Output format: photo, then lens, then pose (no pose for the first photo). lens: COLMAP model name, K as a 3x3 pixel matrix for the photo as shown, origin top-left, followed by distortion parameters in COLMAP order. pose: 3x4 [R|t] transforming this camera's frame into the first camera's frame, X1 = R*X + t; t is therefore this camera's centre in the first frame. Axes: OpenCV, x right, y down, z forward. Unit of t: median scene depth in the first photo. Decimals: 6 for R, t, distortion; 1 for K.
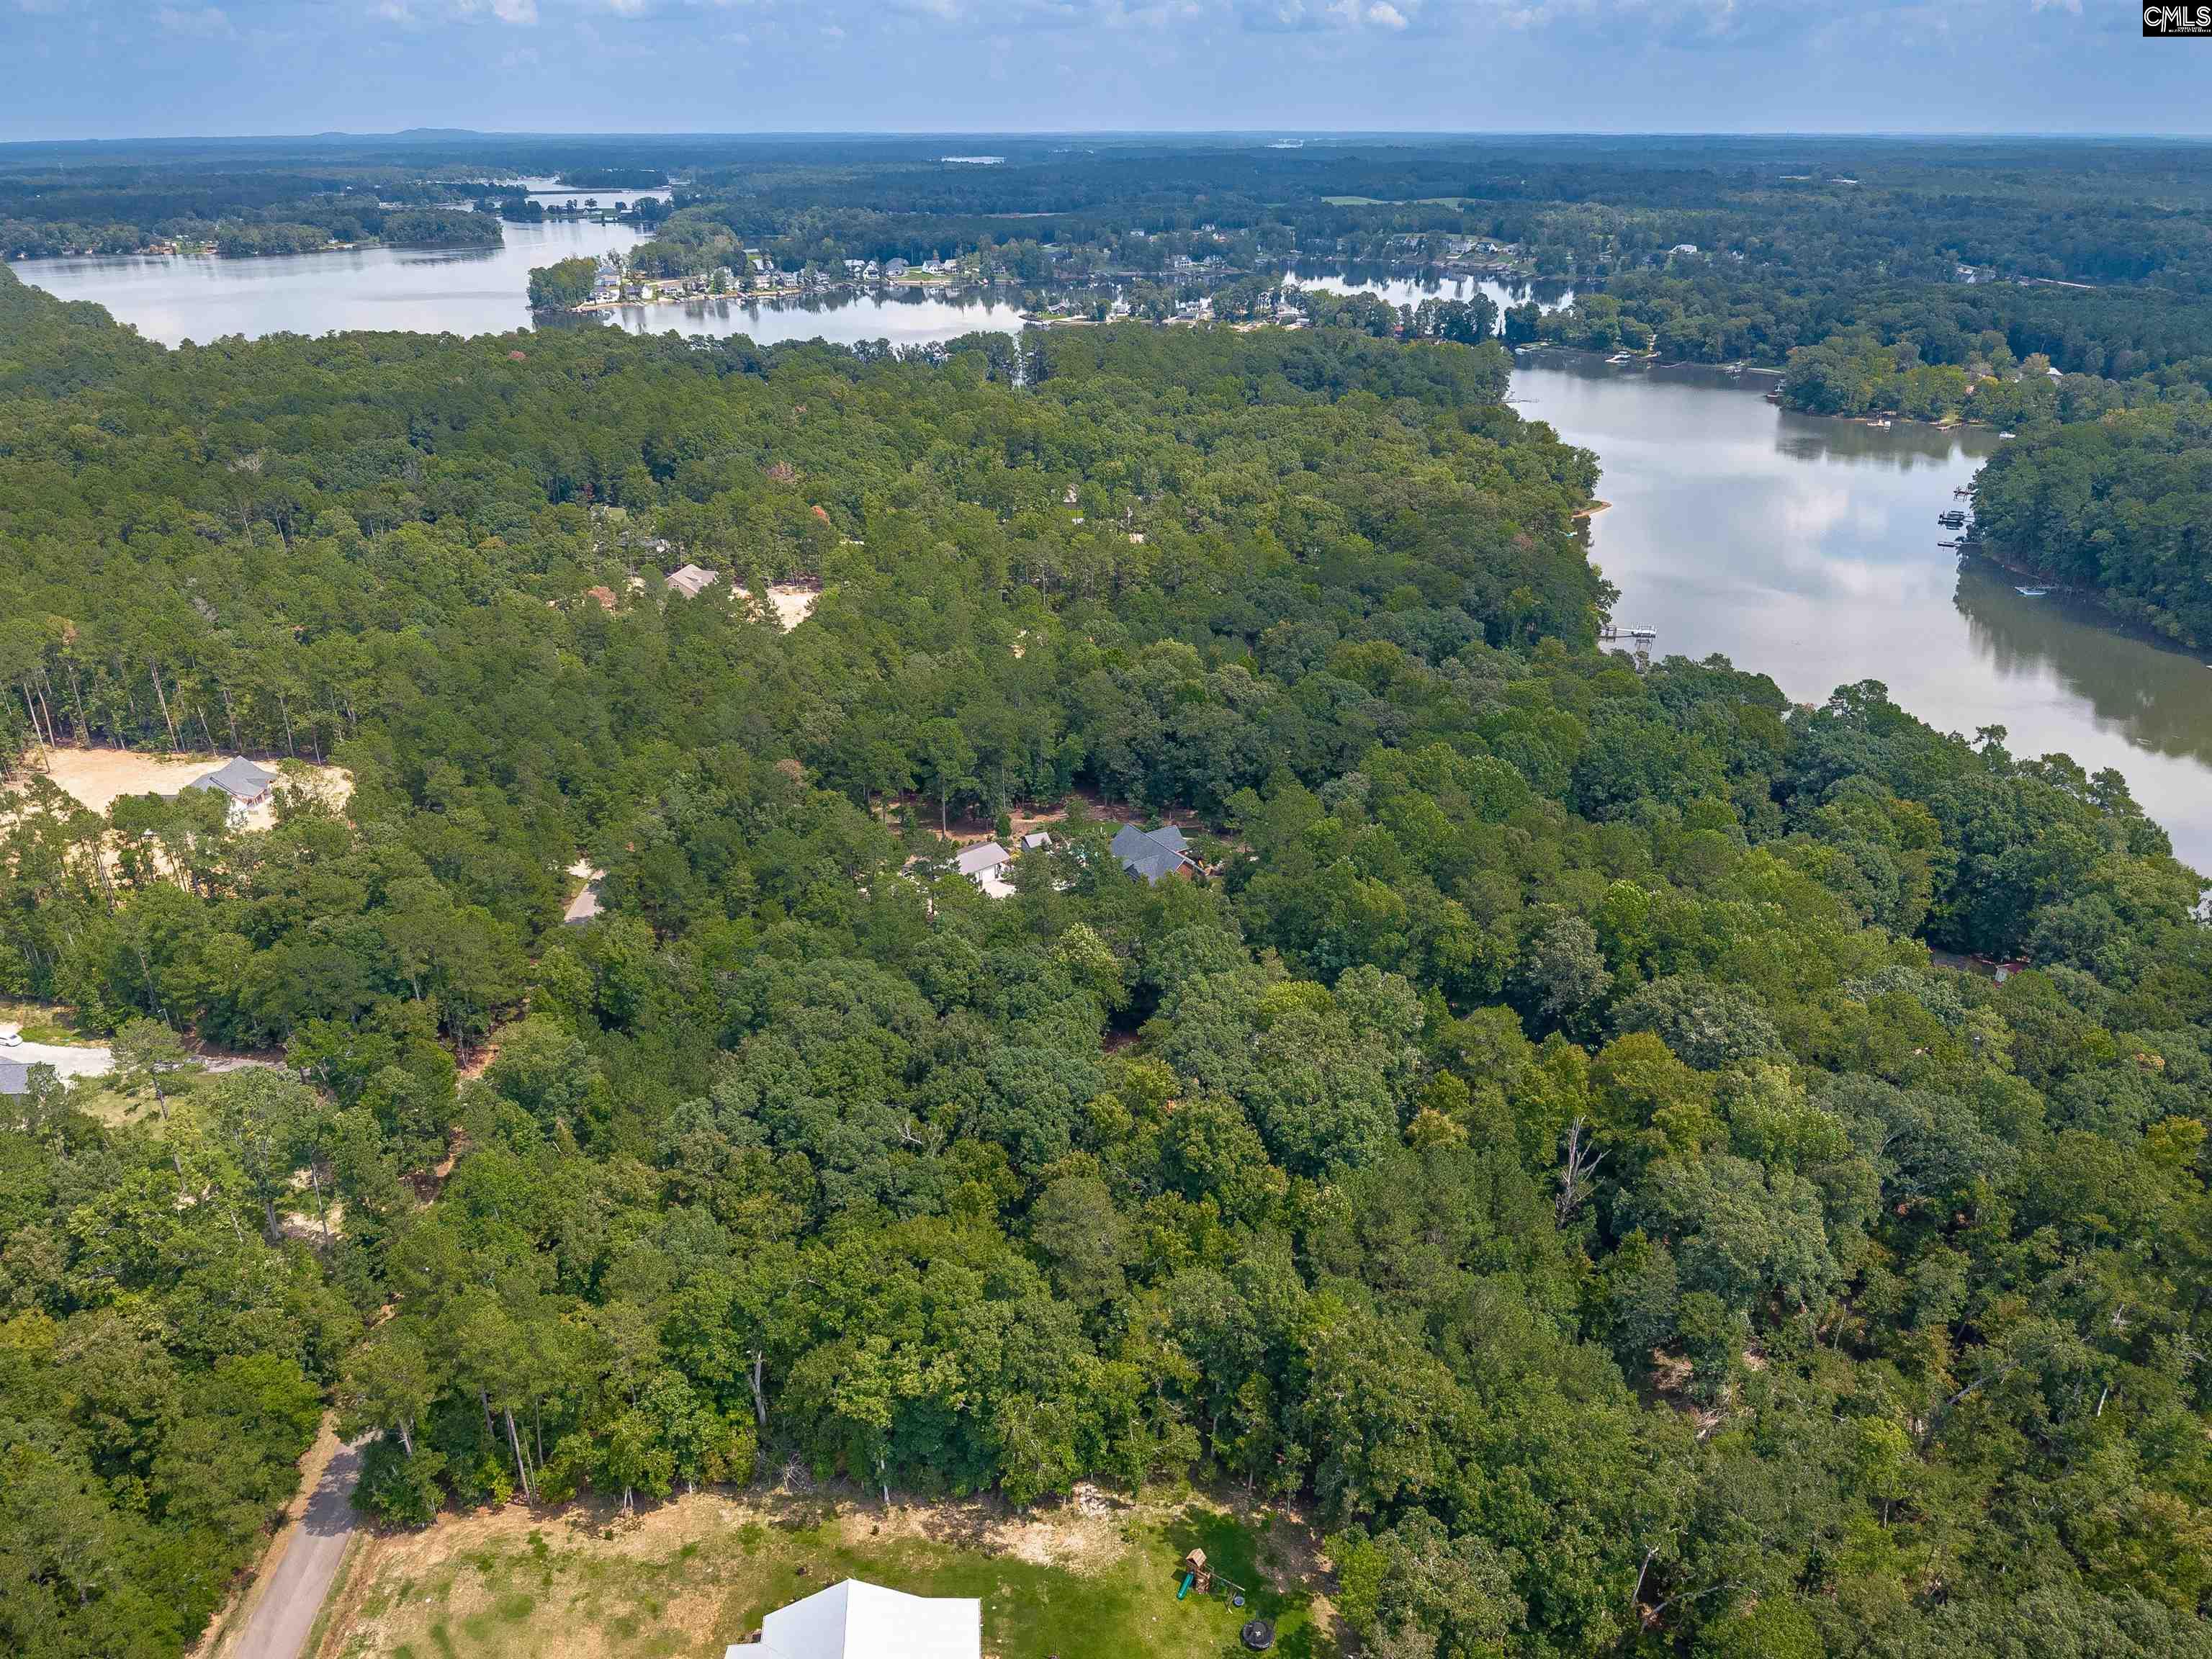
lens RADIAL K [[1531.0, 0, 1096.6], [0, 1531.0, 832.0], [0, 0, 1]] dist [-0.004048, -0.022440]
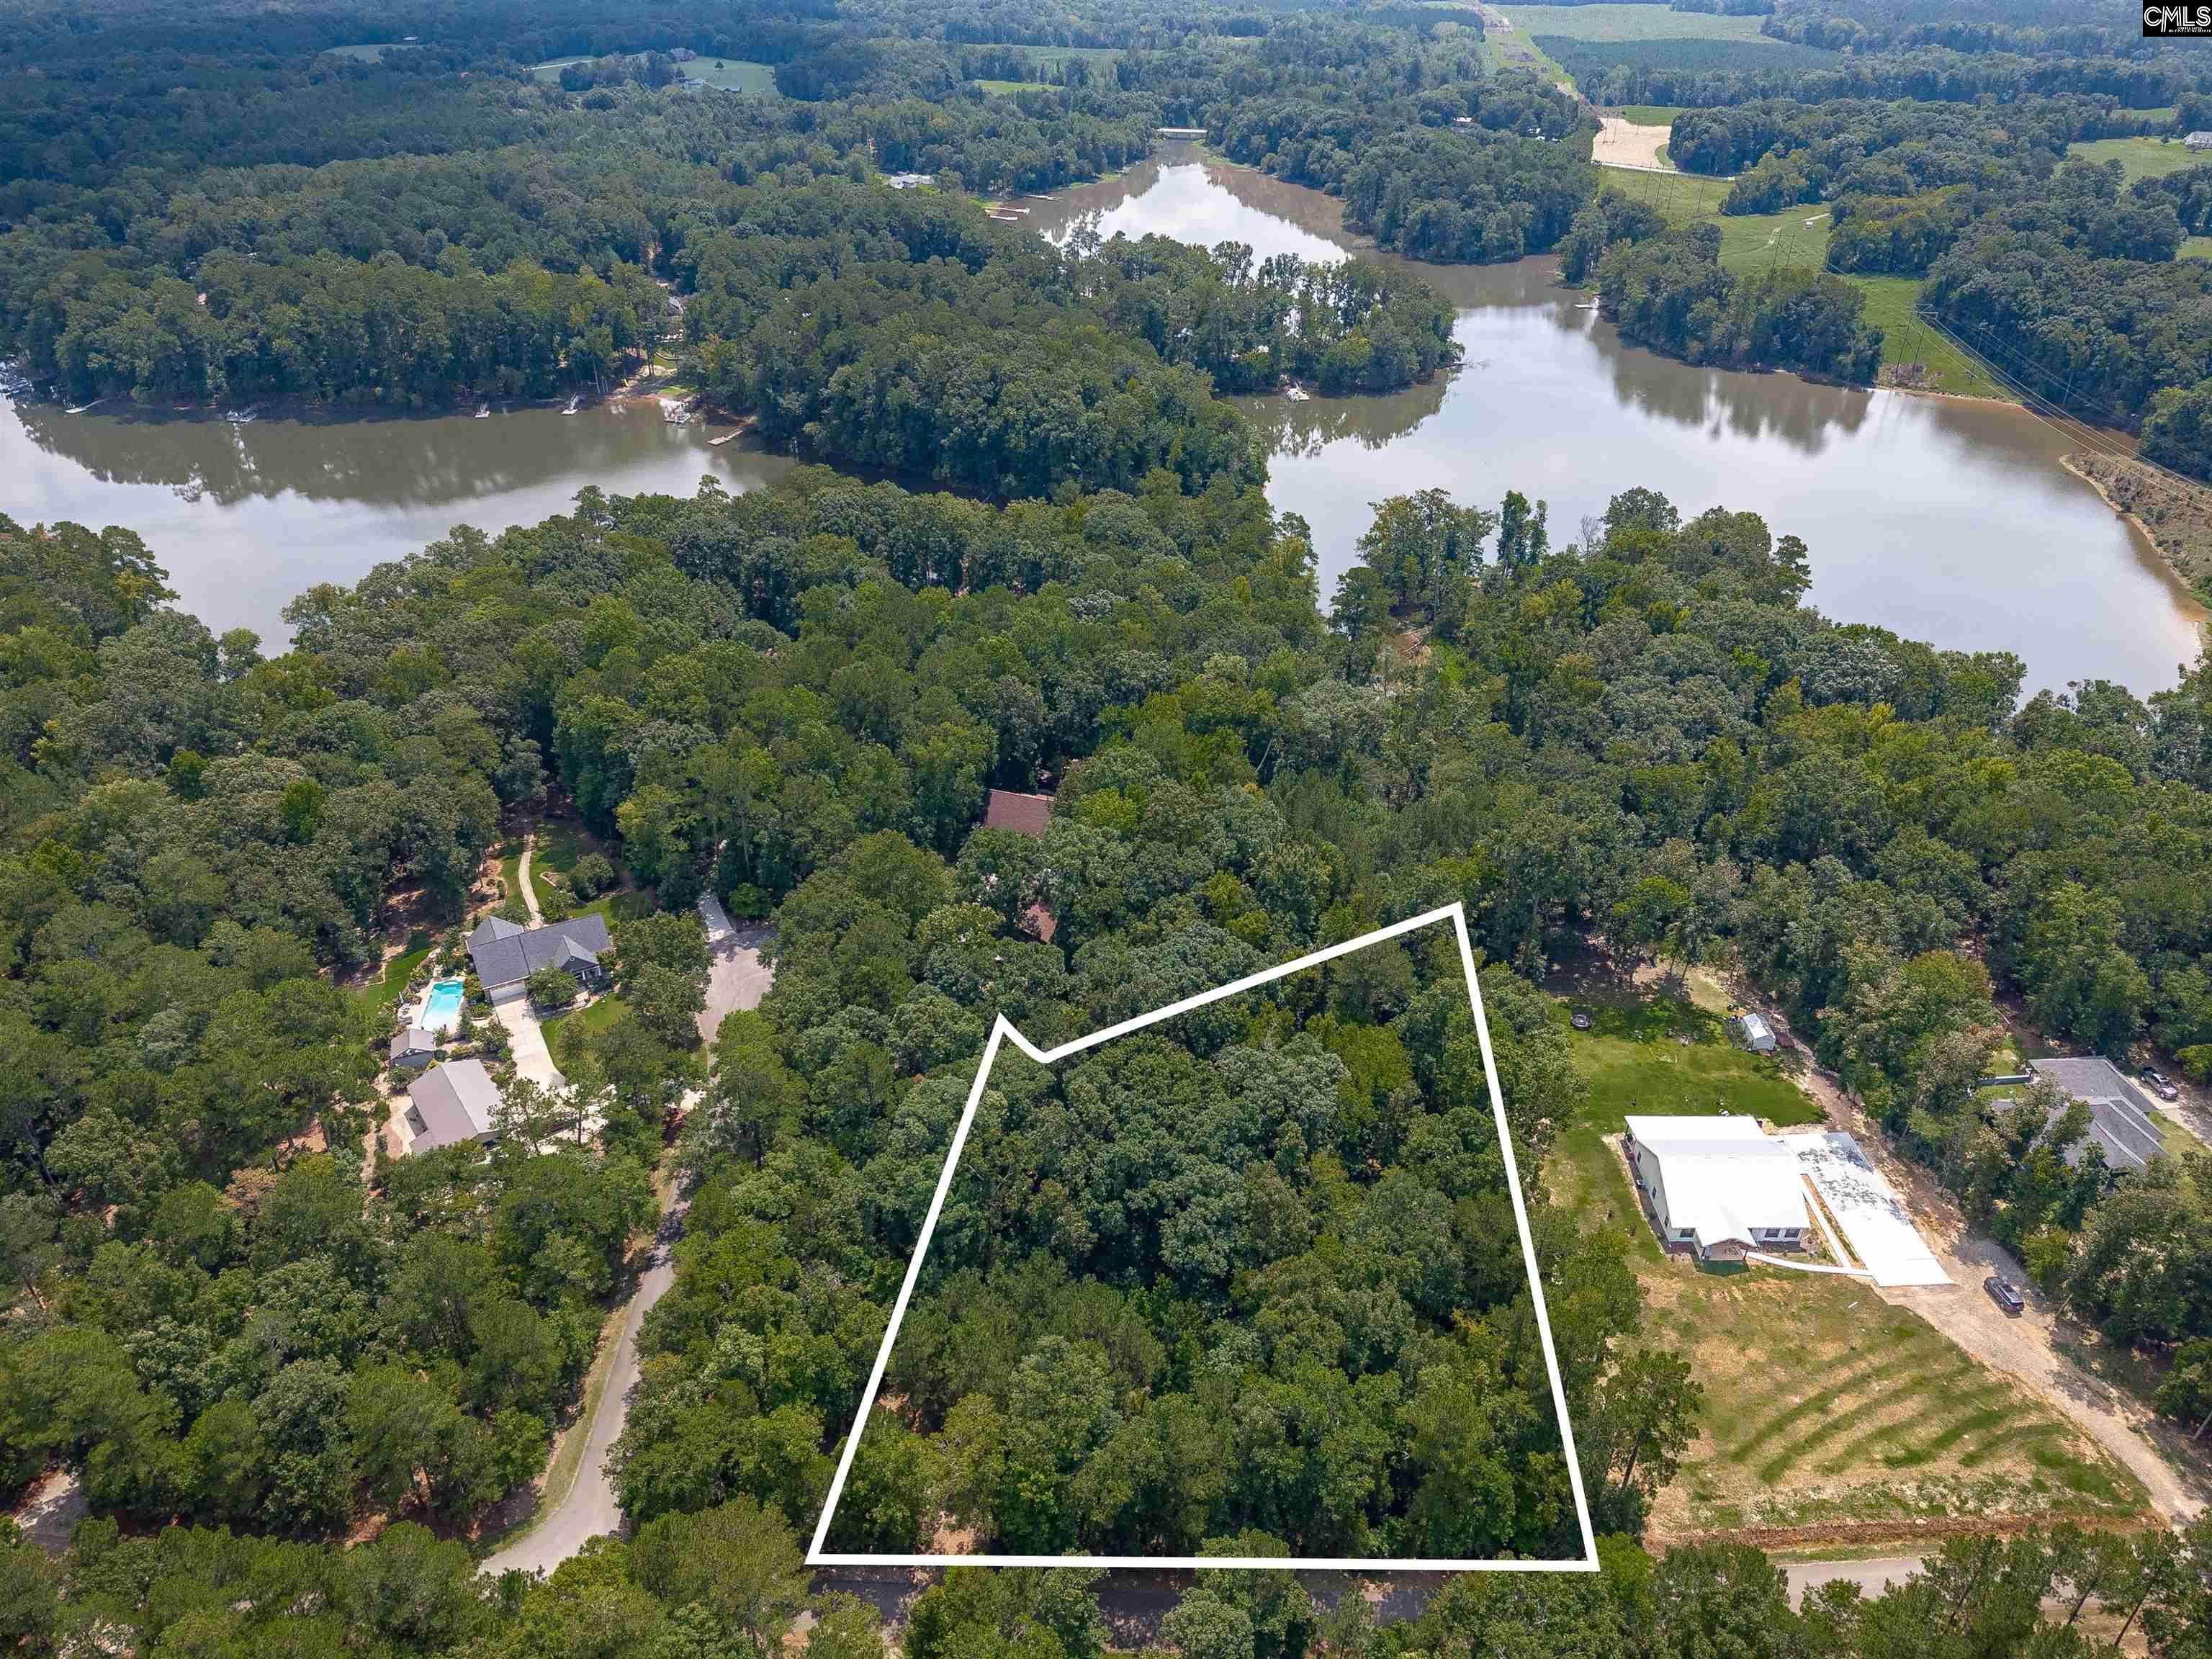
lens RADIAL K [[1531.0, 0, 1107.8], [0, 1531.0, 827.5], [0, 0, 1]] dist [-0.004048, -0.022440]
pose [[0.079701, -0.522075, 0.849168, -0.179117], [0.408350, 0.794218, 0.449965, -0.083250], [-0.909339, 0.310895, 0.276489, 0.144904]]
